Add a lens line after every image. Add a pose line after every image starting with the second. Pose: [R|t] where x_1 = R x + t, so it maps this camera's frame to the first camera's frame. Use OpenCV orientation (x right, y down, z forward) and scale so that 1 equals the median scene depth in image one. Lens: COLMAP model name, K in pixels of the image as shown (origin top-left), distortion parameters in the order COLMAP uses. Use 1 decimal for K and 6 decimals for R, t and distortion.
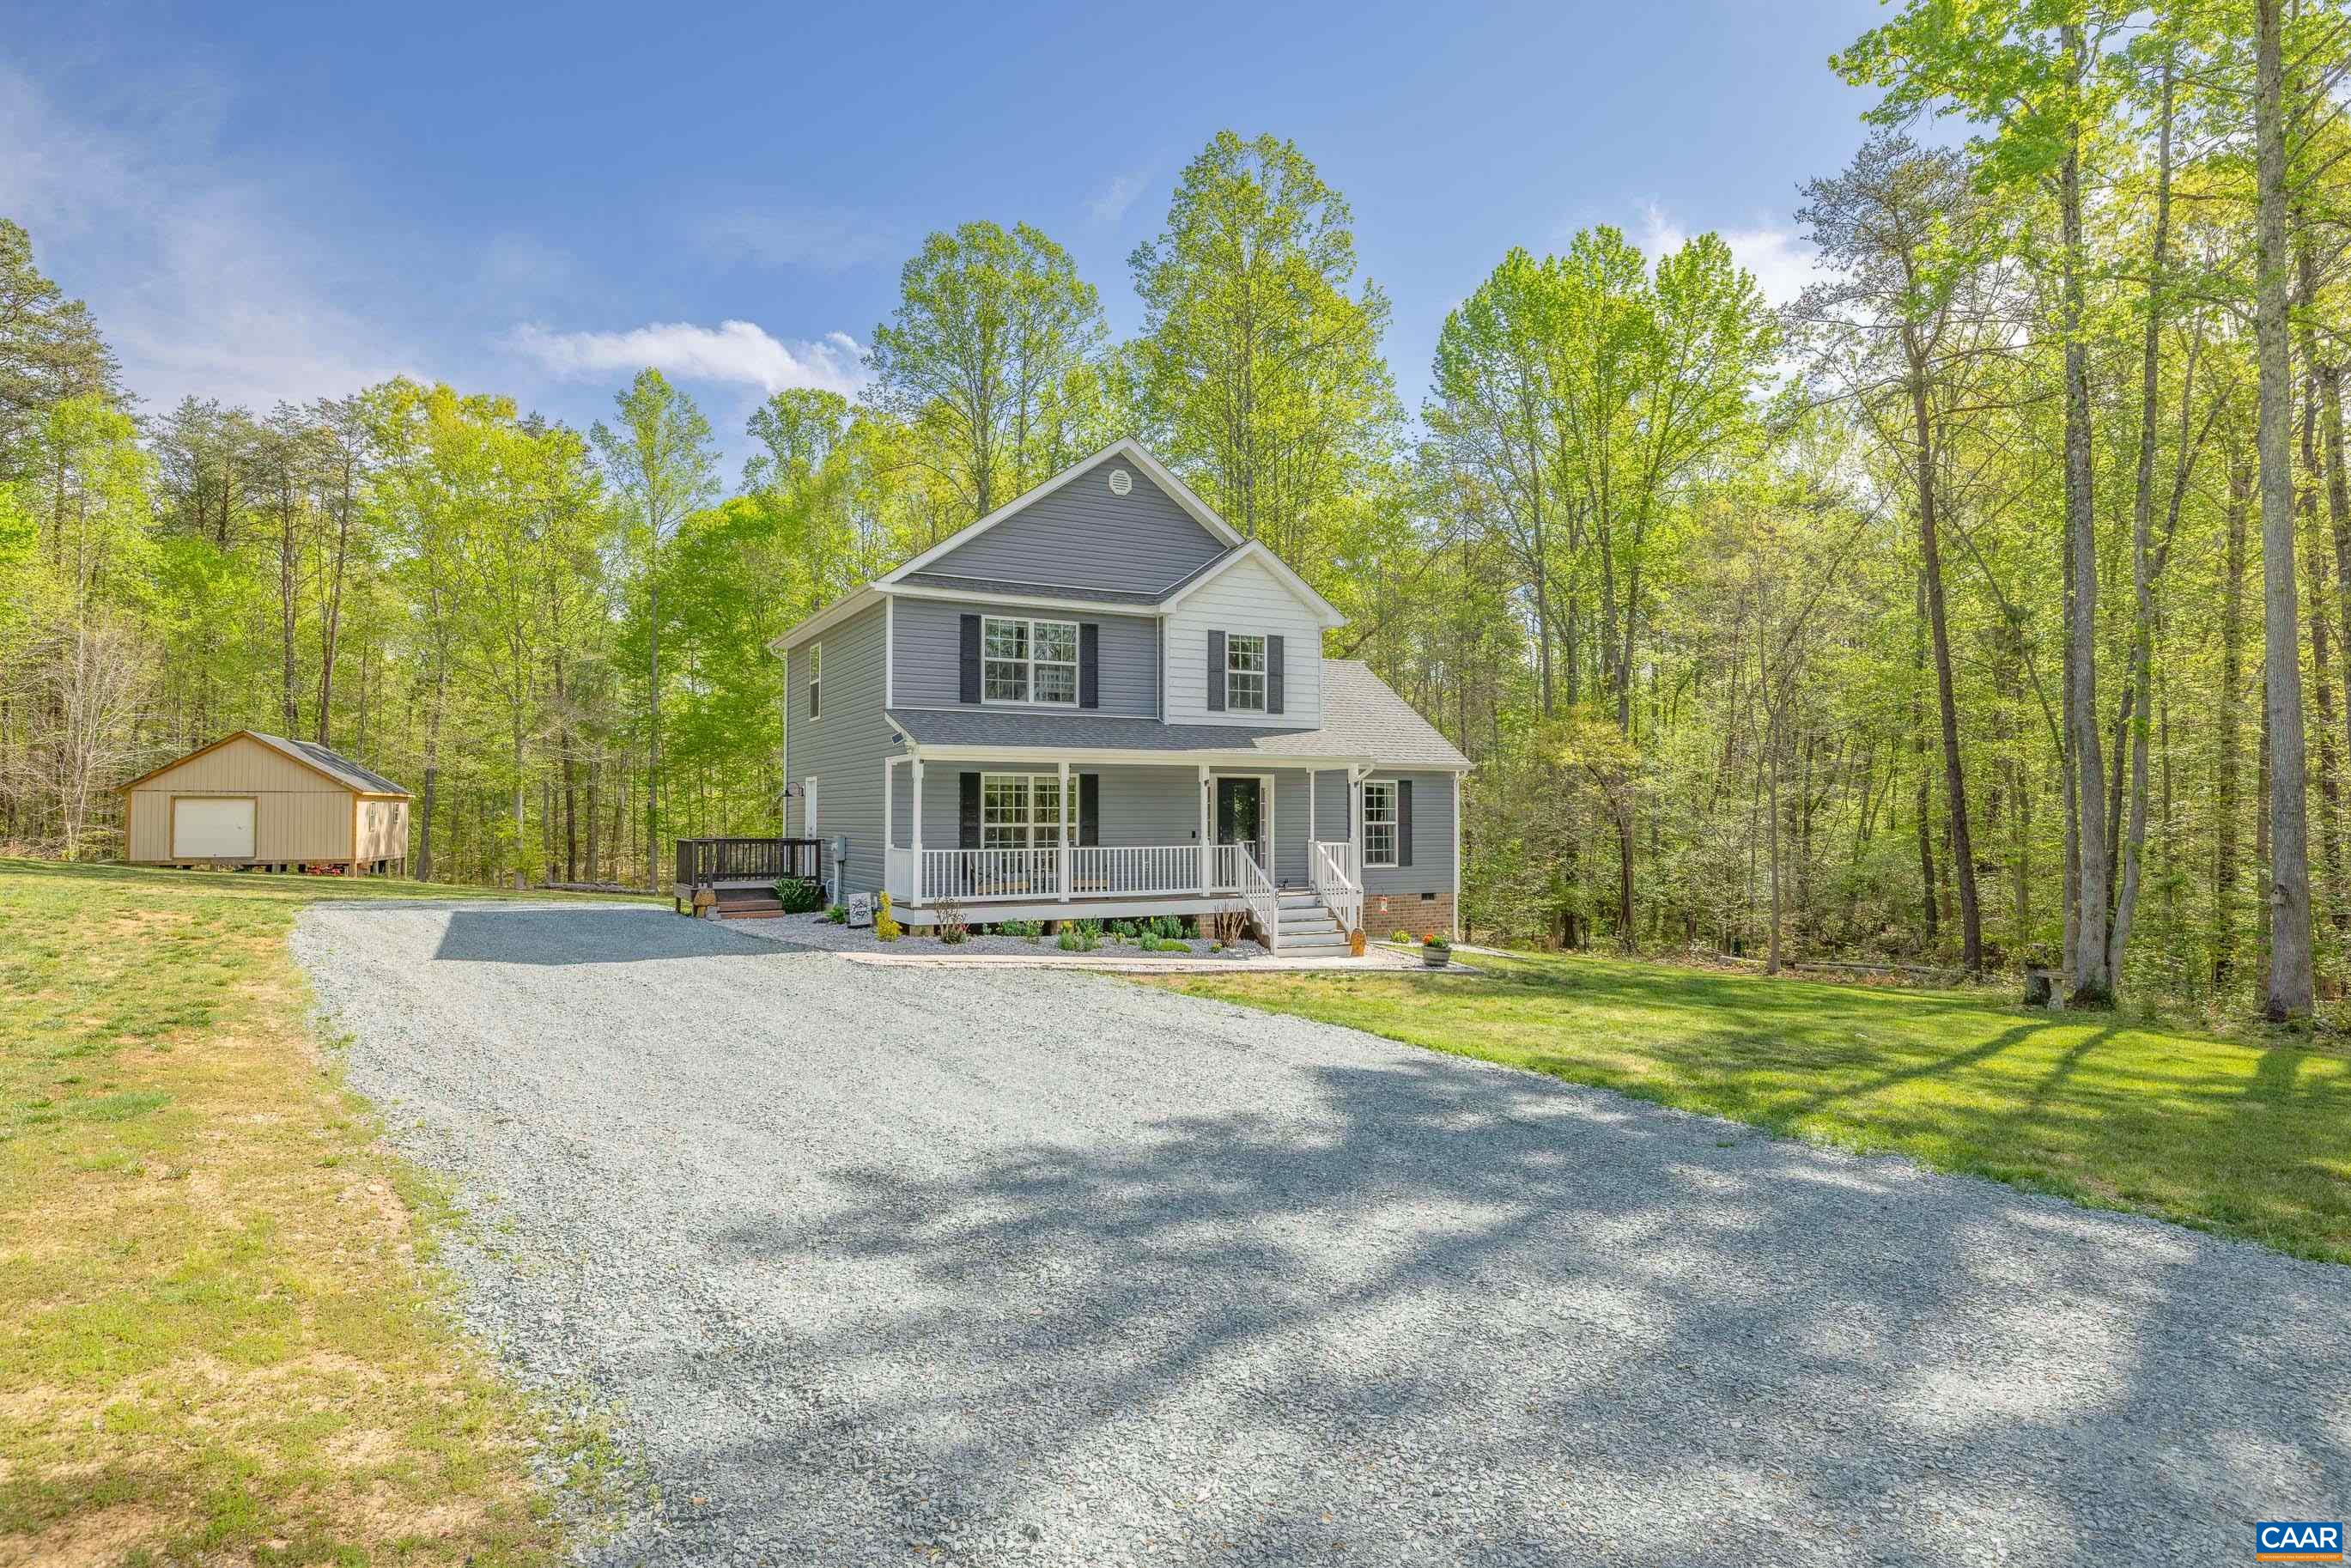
lens RADIAL K [[1259.4, 0, 1186.1], [0, 1259.4, 787.8], [0, 0, 1]] dist [0.006876, 0.001263]
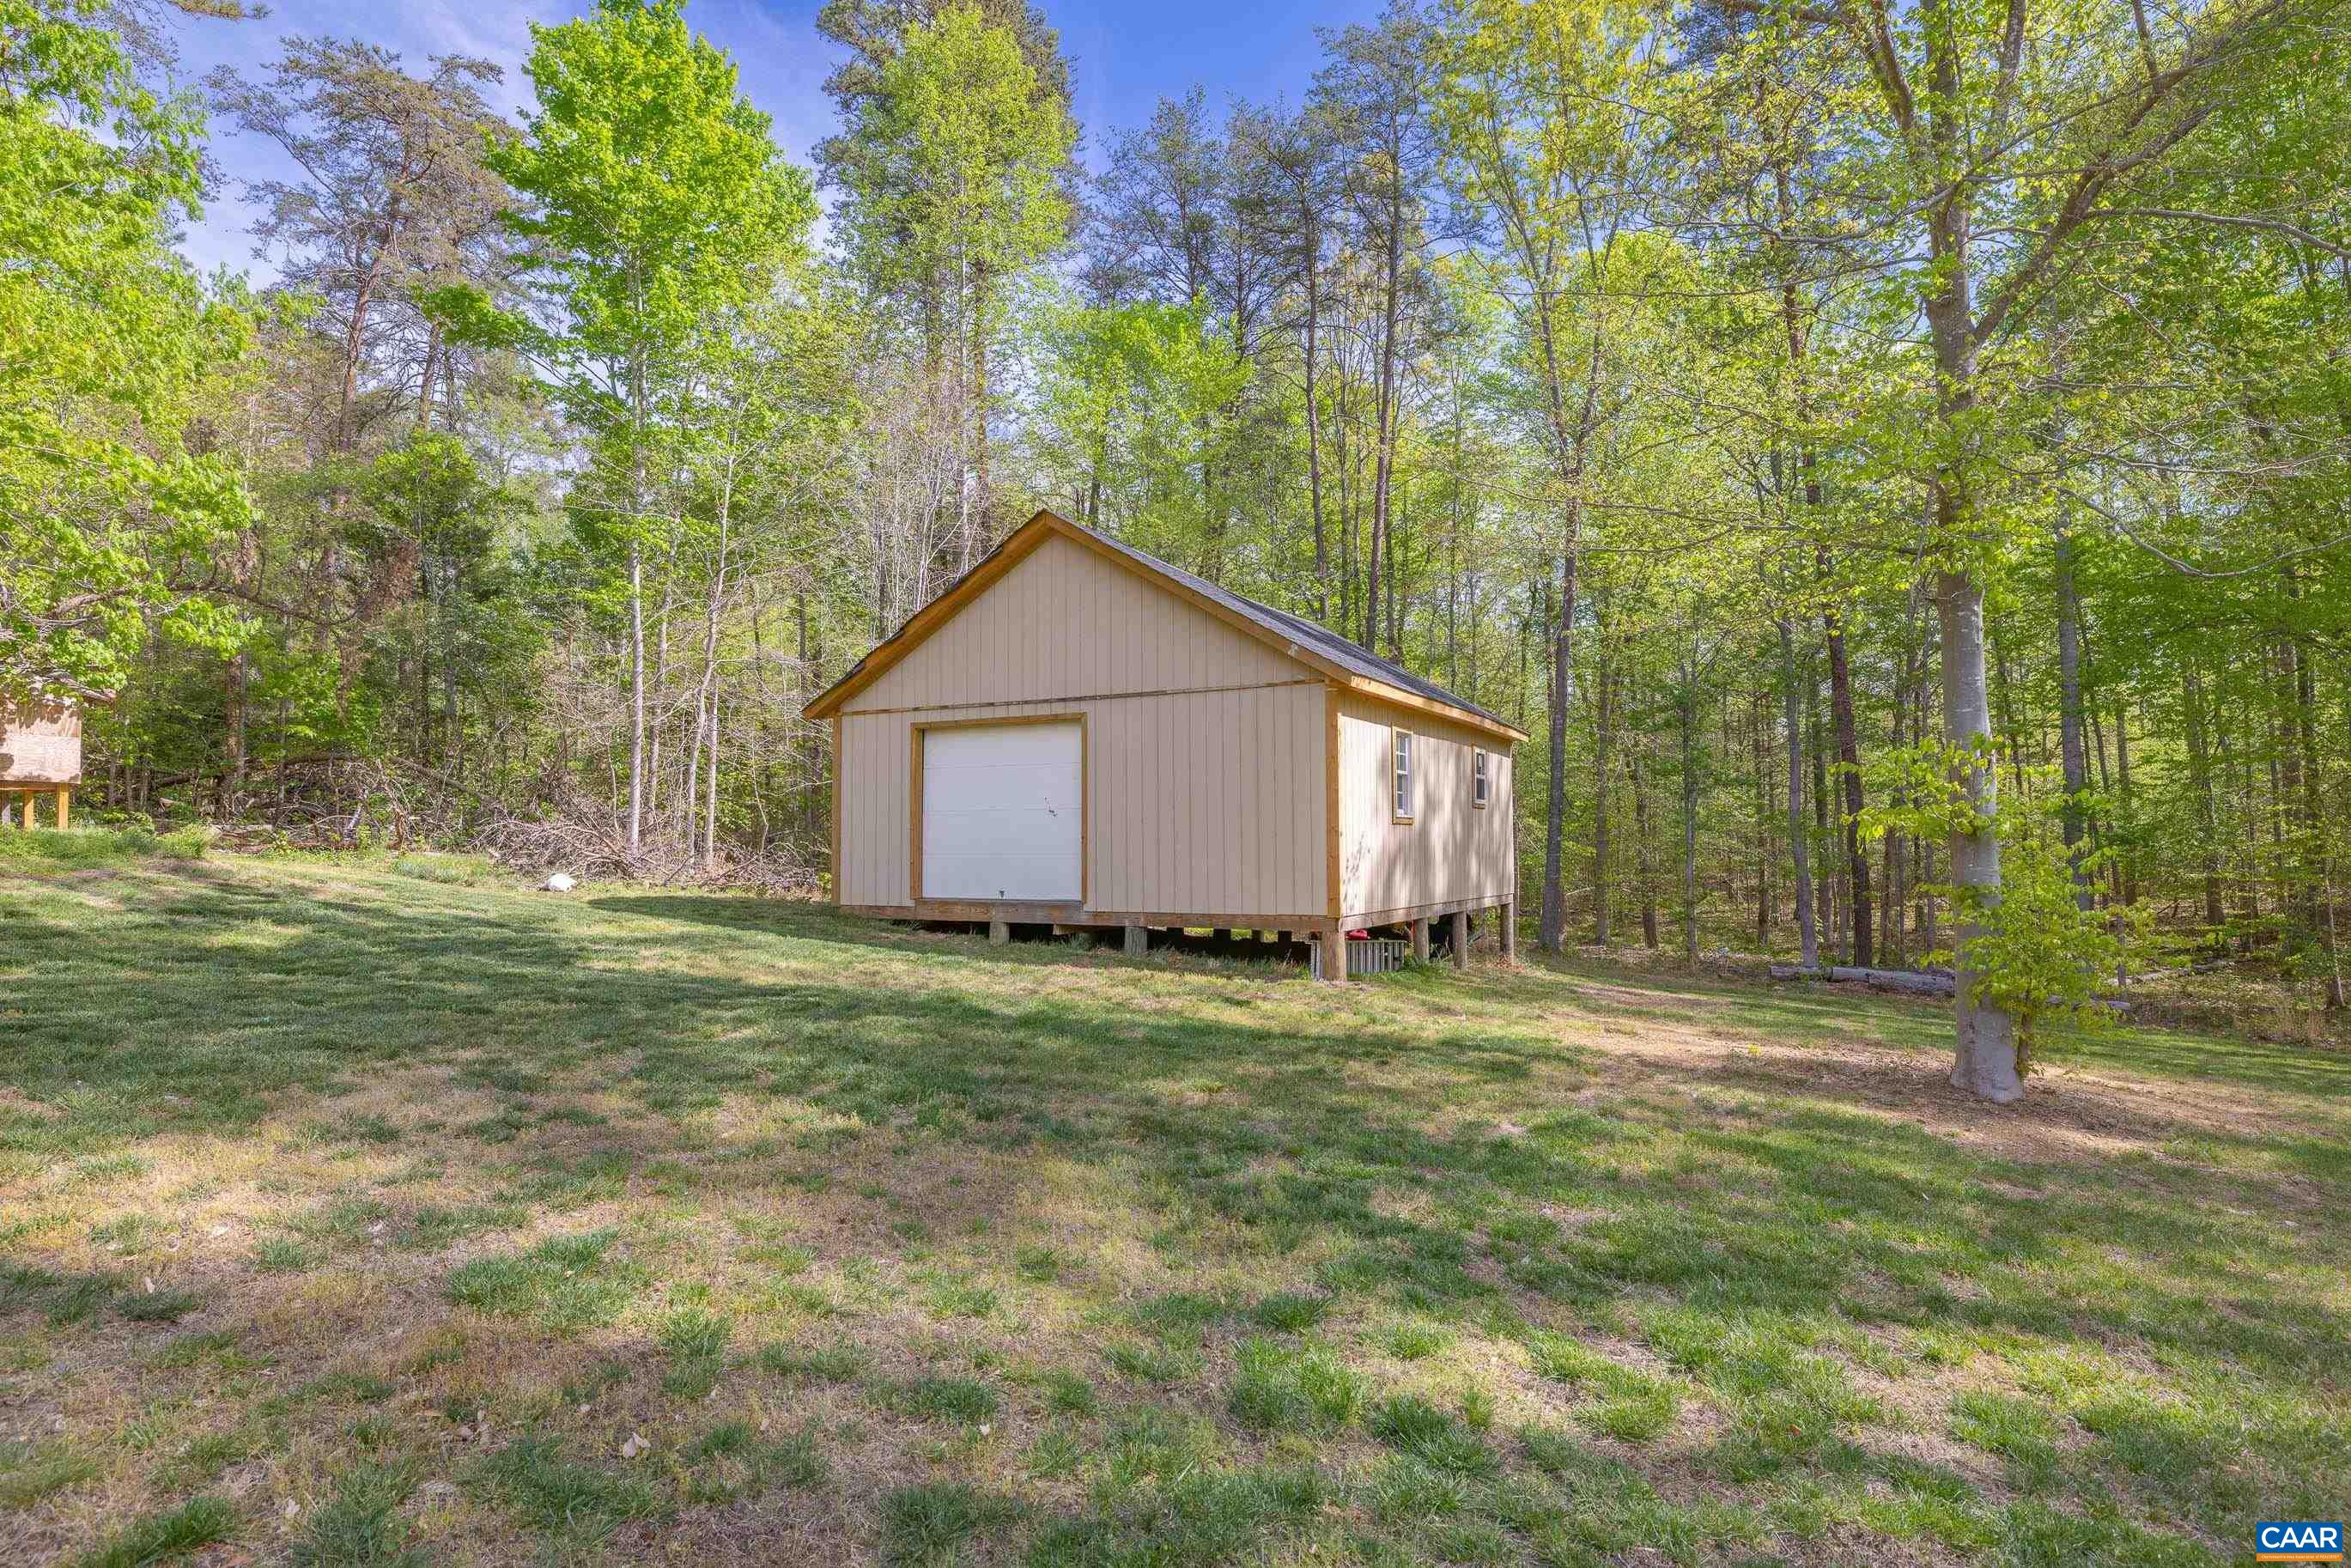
lens RADIAL K [[1259.4, 0, 1175.8], [0, 1259.4, 771.2], [0, 0, 1]] dist [0.006876, 0.001263]
pose [[0.673110, -0.048336, -0.737961, -0.479736], [0.021954, 0.998728, -0.045391, 0.036281], [0.739216, 0.014352, 0.673315, 0.795093]]
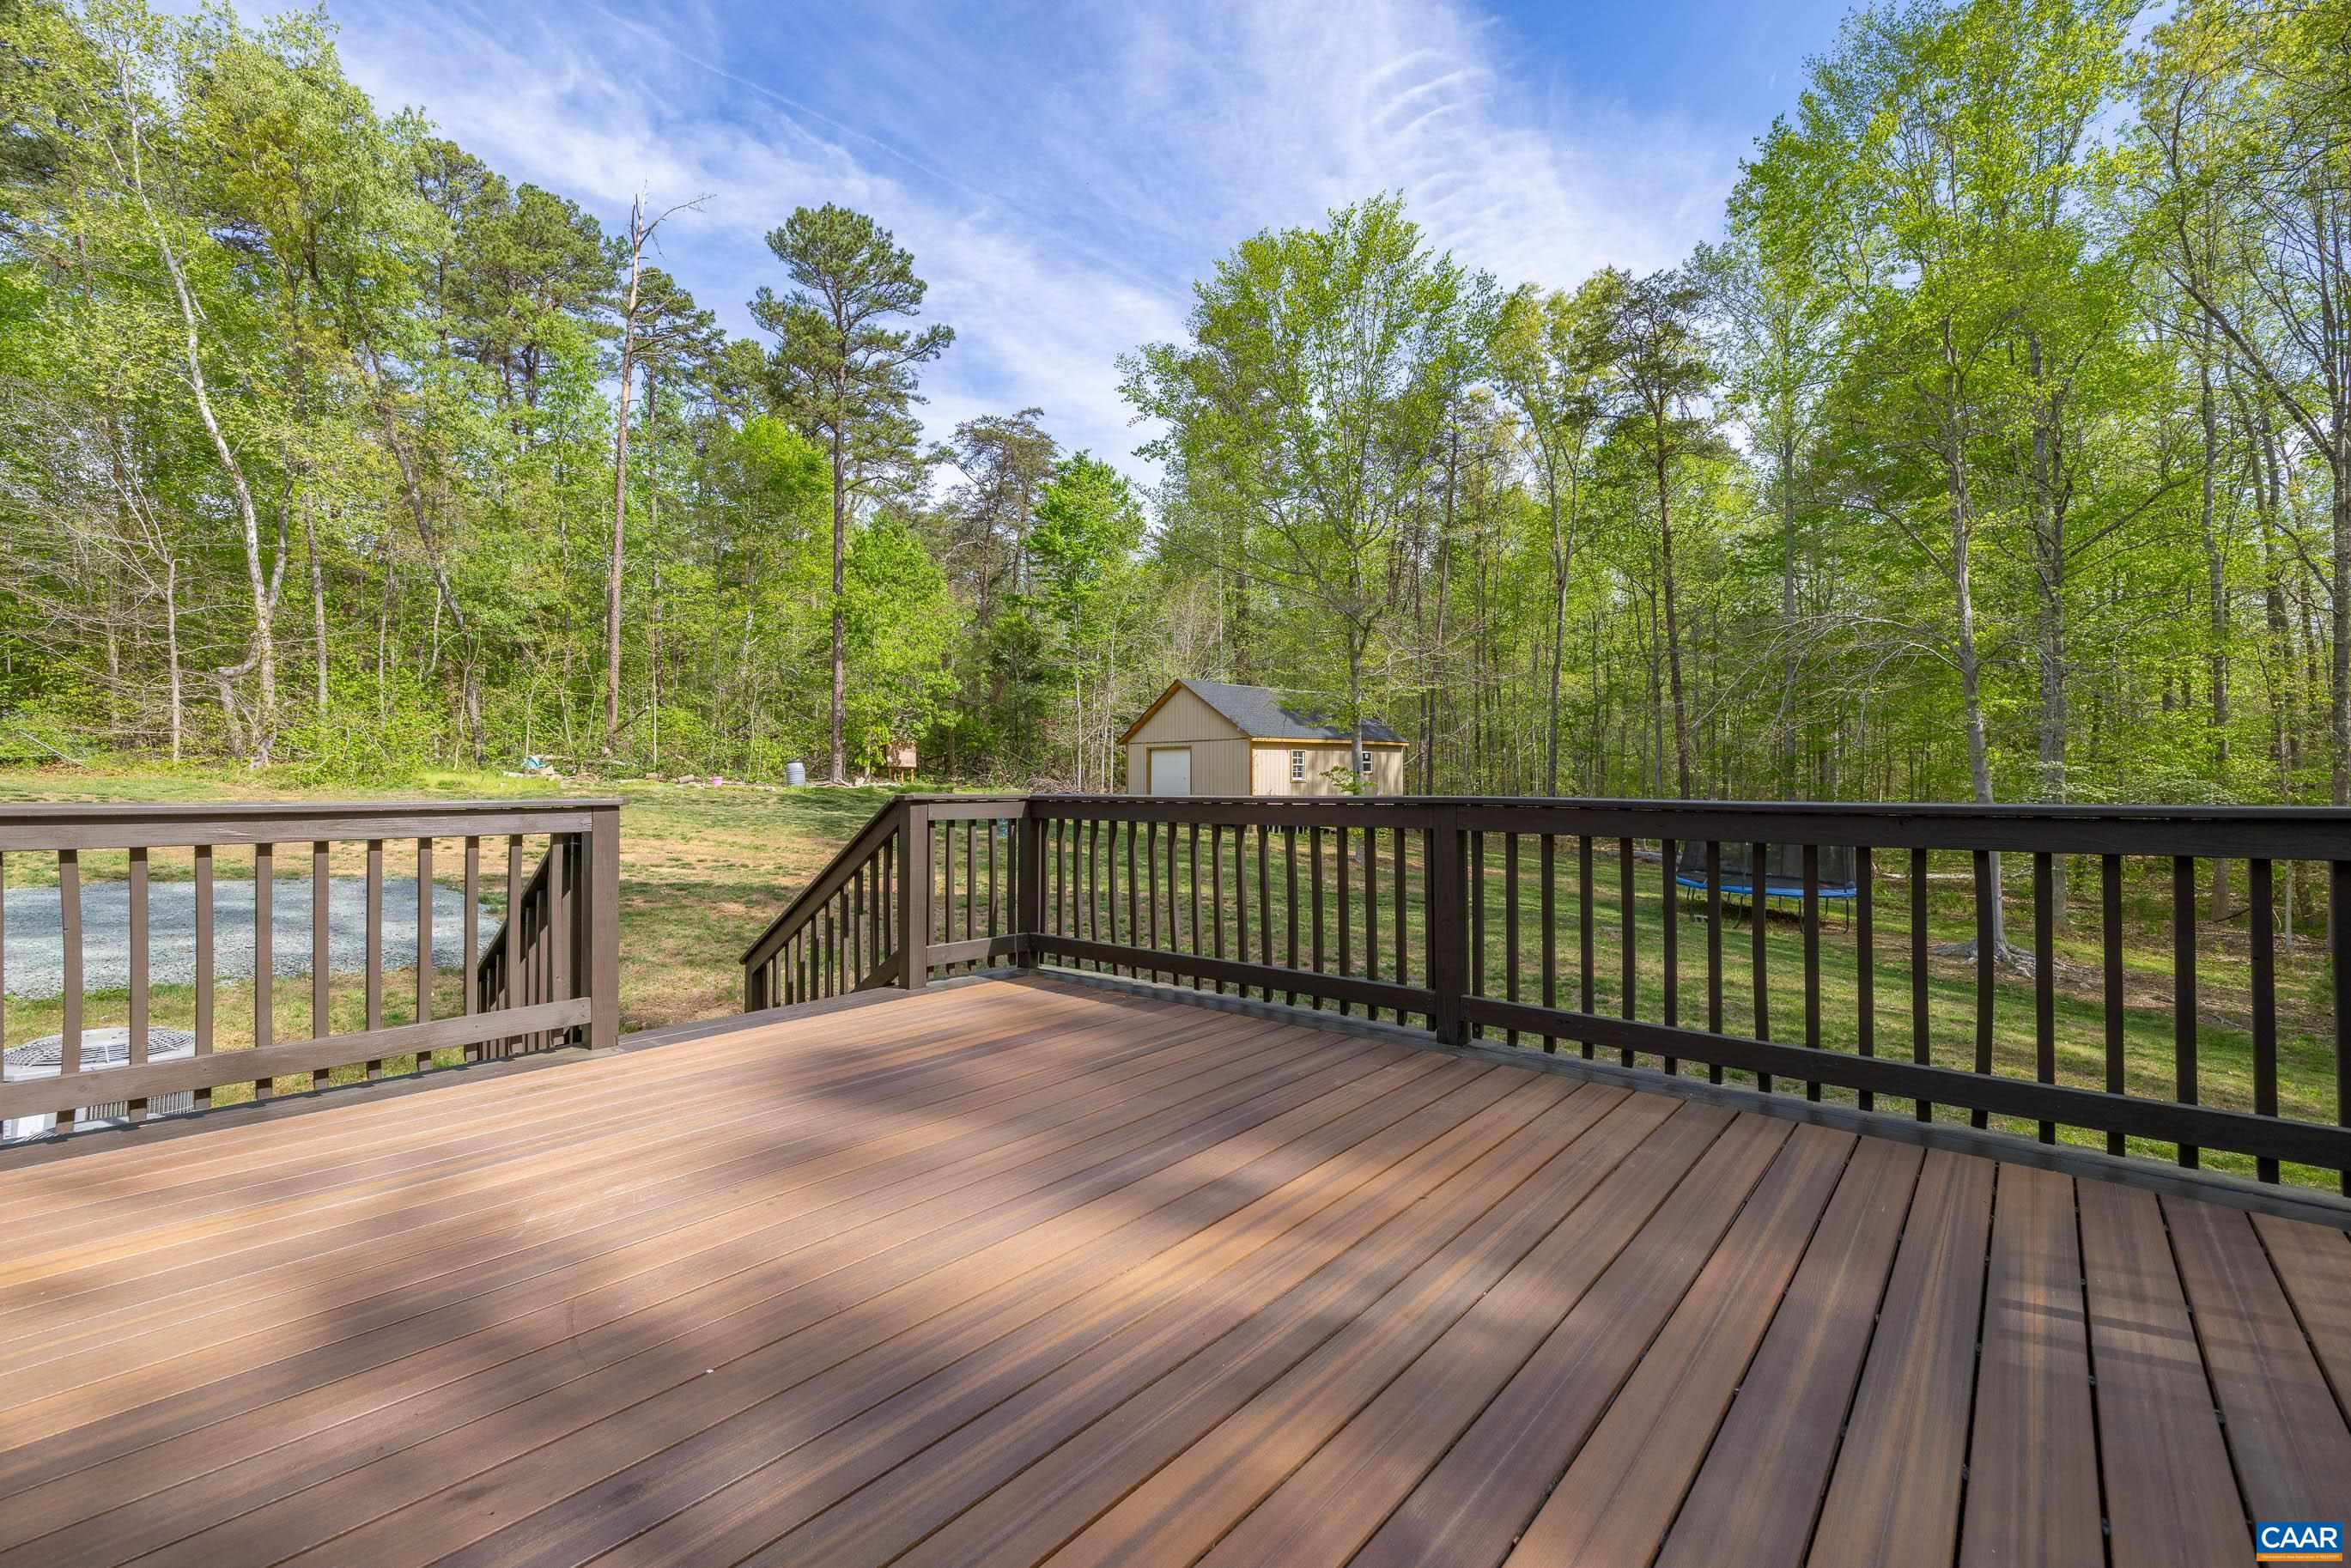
lens RADIAL K [[980.8, 0, 1177.4], [0, 980.8, 777.8], [0, 0, 1]] dist [-0.000112, 0.000129]
pose [[0.338505, -0.005609, -0.940948, -0.030454], [0.018734, 0.999824, 0.000780, 0.029958], [0.940778, -0.017892, 0.338550, 0.728559]]
